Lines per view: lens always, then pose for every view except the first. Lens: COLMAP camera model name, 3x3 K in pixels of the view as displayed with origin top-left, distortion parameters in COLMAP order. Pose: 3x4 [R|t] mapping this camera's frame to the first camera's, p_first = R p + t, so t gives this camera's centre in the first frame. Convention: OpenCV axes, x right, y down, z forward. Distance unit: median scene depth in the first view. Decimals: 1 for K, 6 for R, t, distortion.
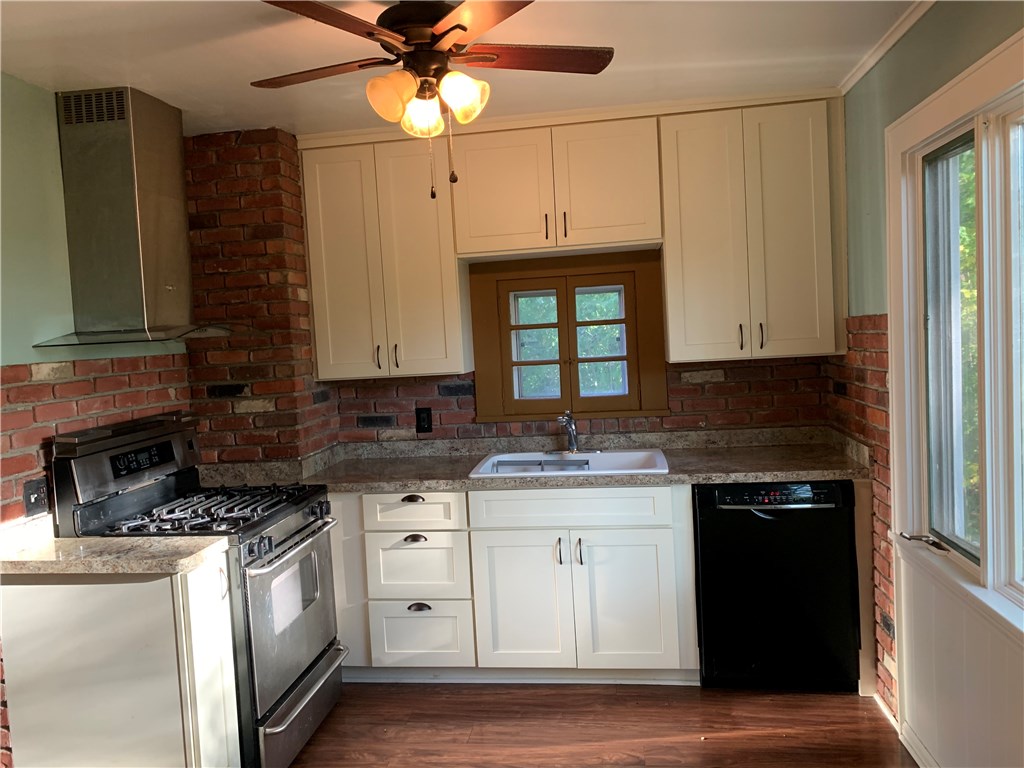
lens RADIAL K [[782.3, 0, 511.4], [0, 782.3, 382.3], [0, 0, 1]] dist [0.009194, -0.022900]
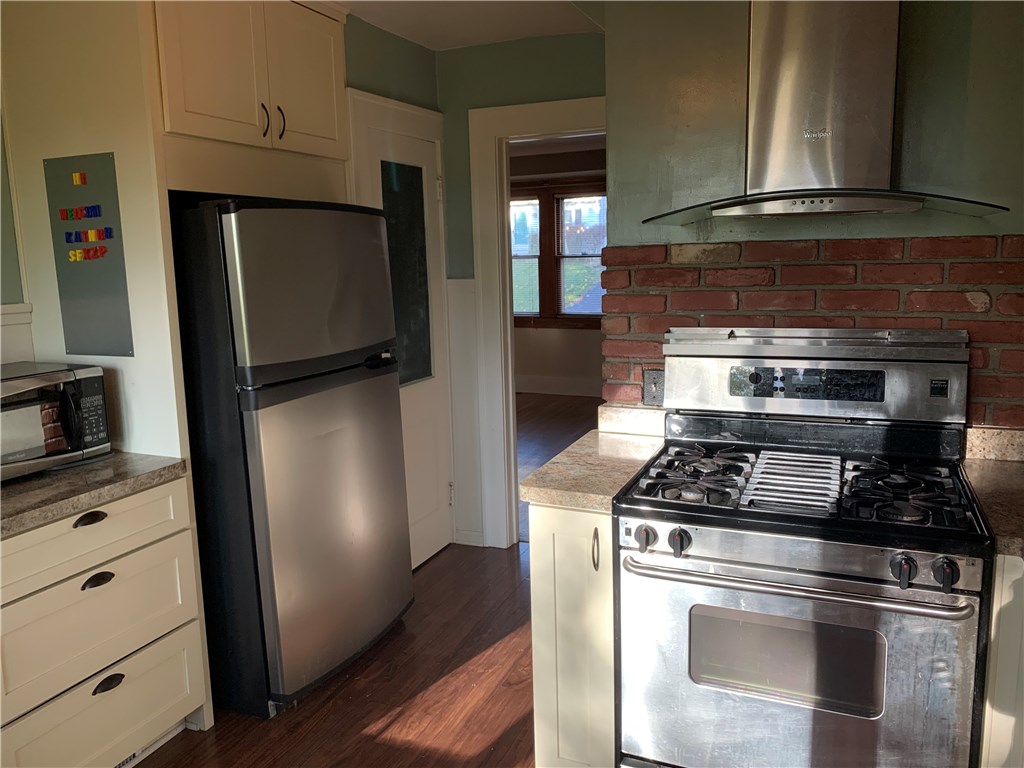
lens RADIAL K [[782.3, 0, 511.0], [0, 782.3, 382.6], [0, 0, 1]] dist [0.009194, -0.022900]
pose [[-0.254799, 0.221051, -0.941389, 0.281344], [-0.023016, 0.971859, 0.234436, -0.067825], [0.966720, 0.081401, -0.242541, 0.945319]]
